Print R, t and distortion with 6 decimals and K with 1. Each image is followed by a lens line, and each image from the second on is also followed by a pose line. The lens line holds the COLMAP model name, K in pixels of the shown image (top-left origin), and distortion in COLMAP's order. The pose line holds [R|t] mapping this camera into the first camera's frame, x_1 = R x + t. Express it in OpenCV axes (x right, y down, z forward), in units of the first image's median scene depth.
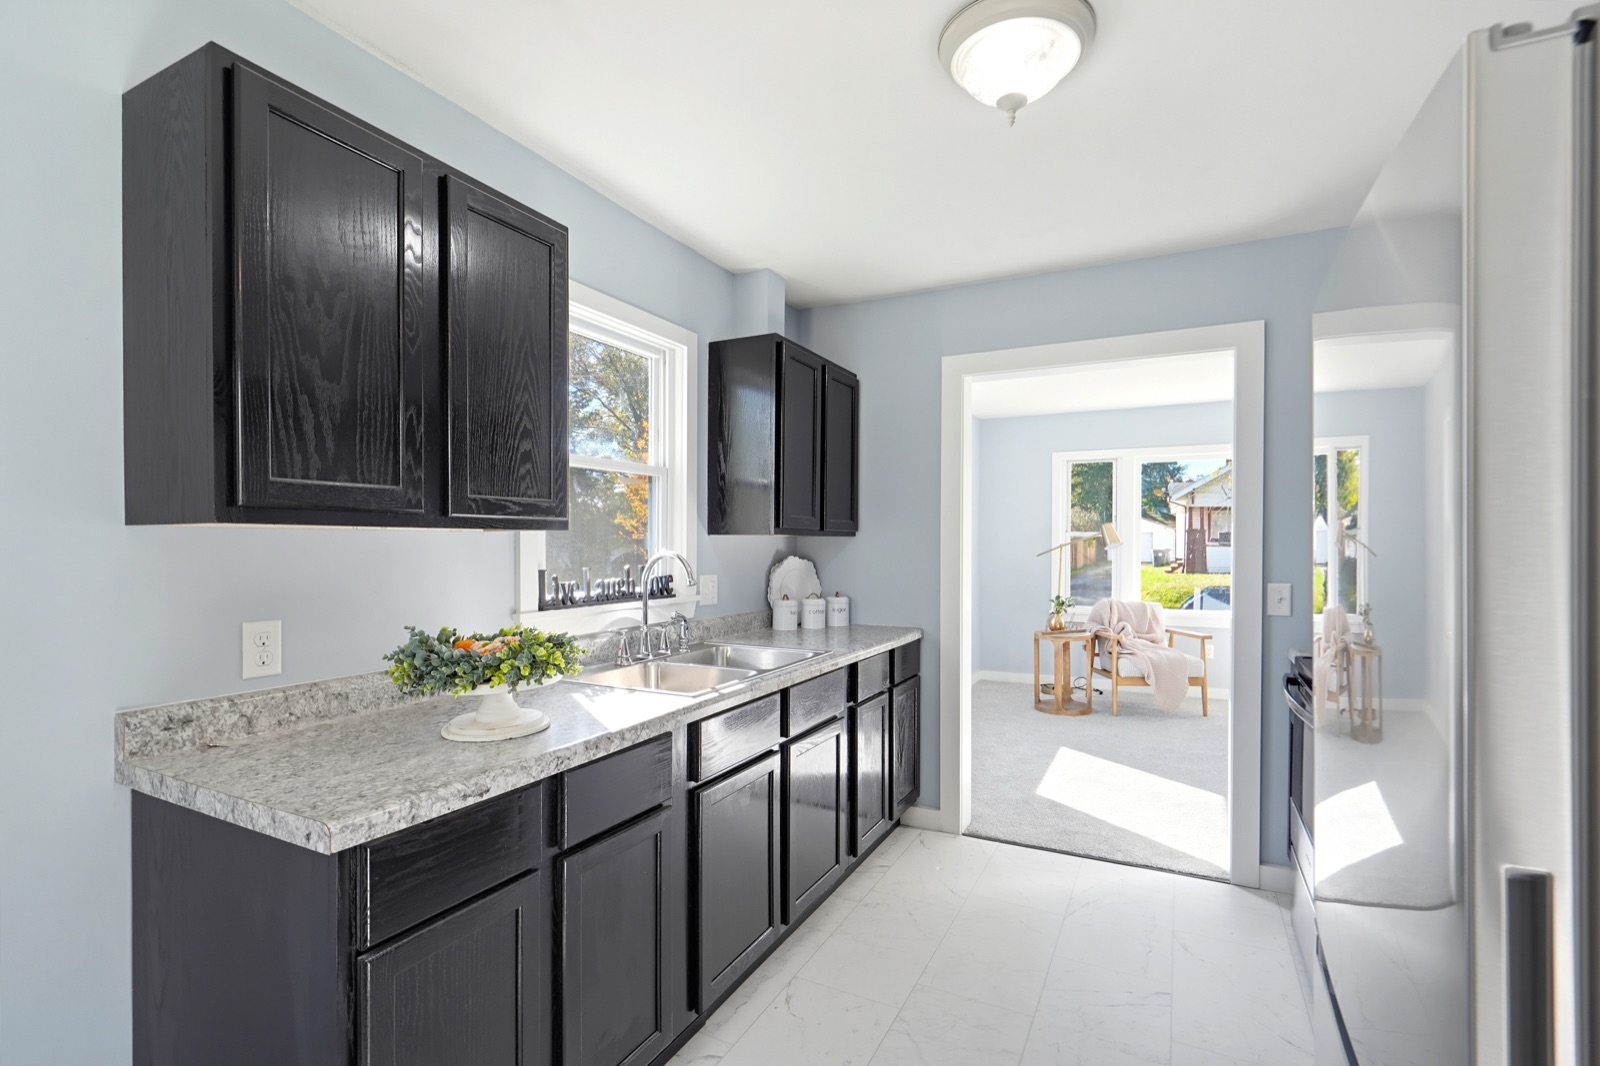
lens RADIAL K [[740.7, 0, 806.5], [0, 740.7, 548.3], [0, 0, 1]] dist [-0.004799, 0.001936]
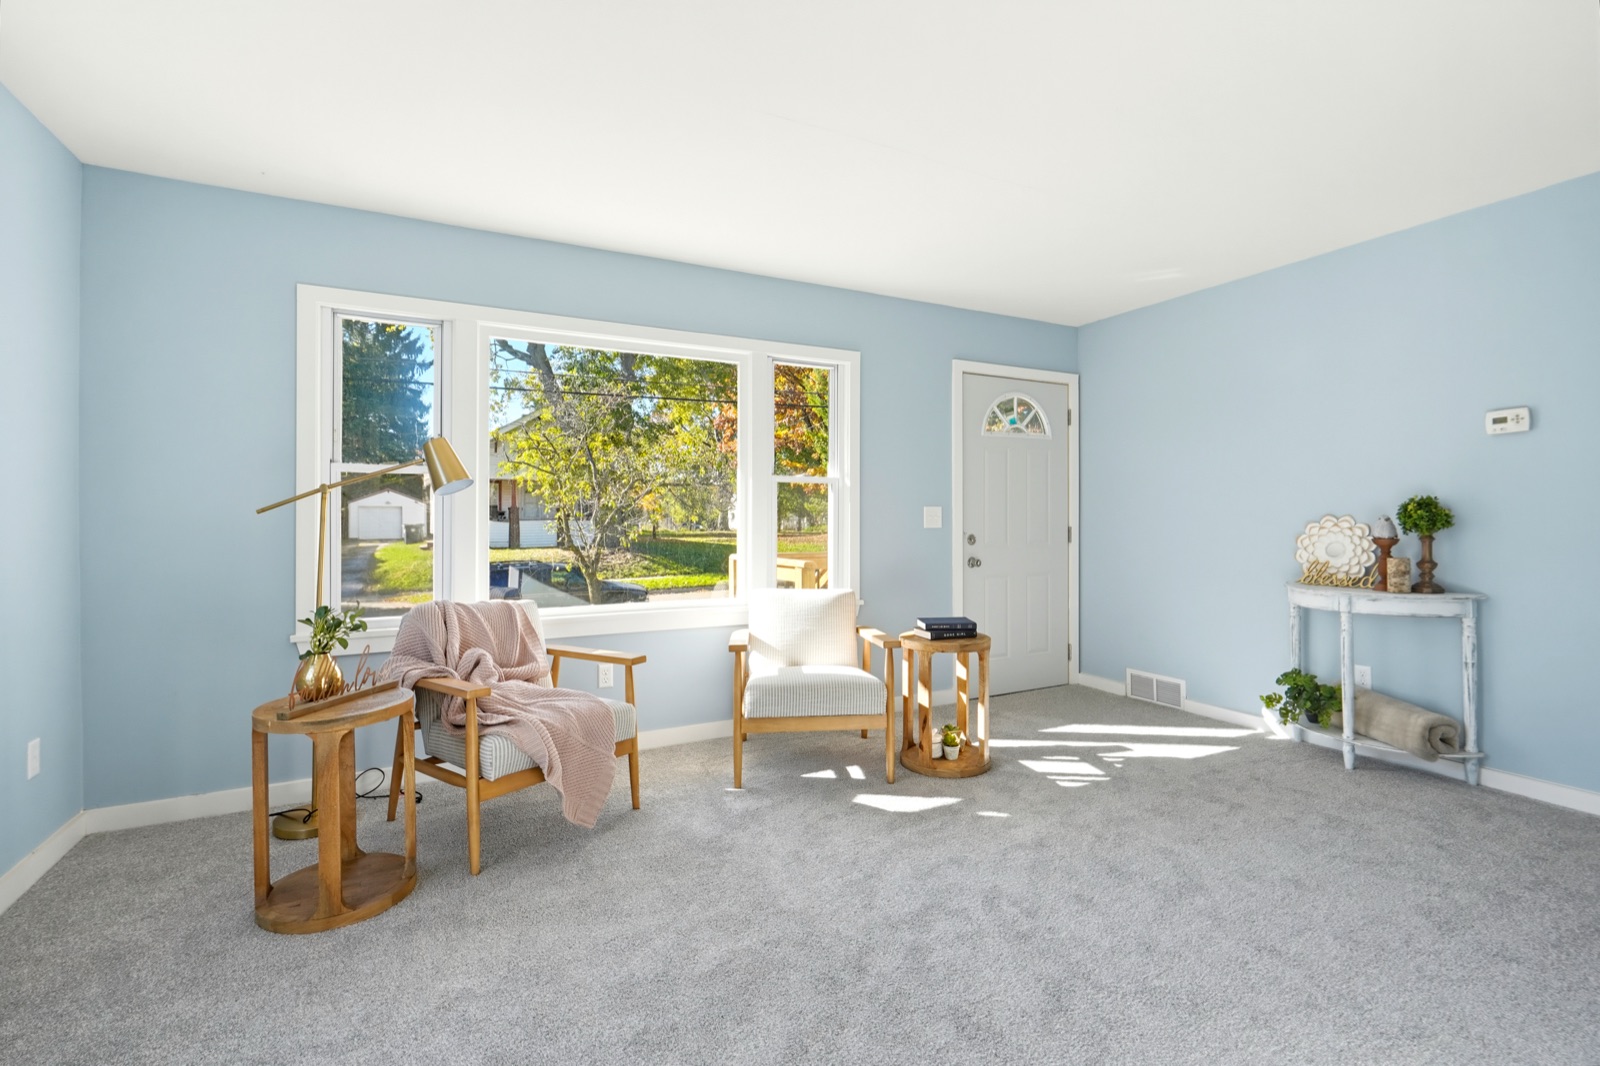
lens RADIAL K [[740.7, 0, 791.7], [0, 740.7, 513.4], [0, 0, 1]] dist [-0.004799, 0.001936]
pose [[0.590788, 0.002355, 0.806823, 0.366988], [0.012143, 0.999857, -0.011810, 0.047456], [-0.806735, 0.016775, 0.590675, 1.224043]]
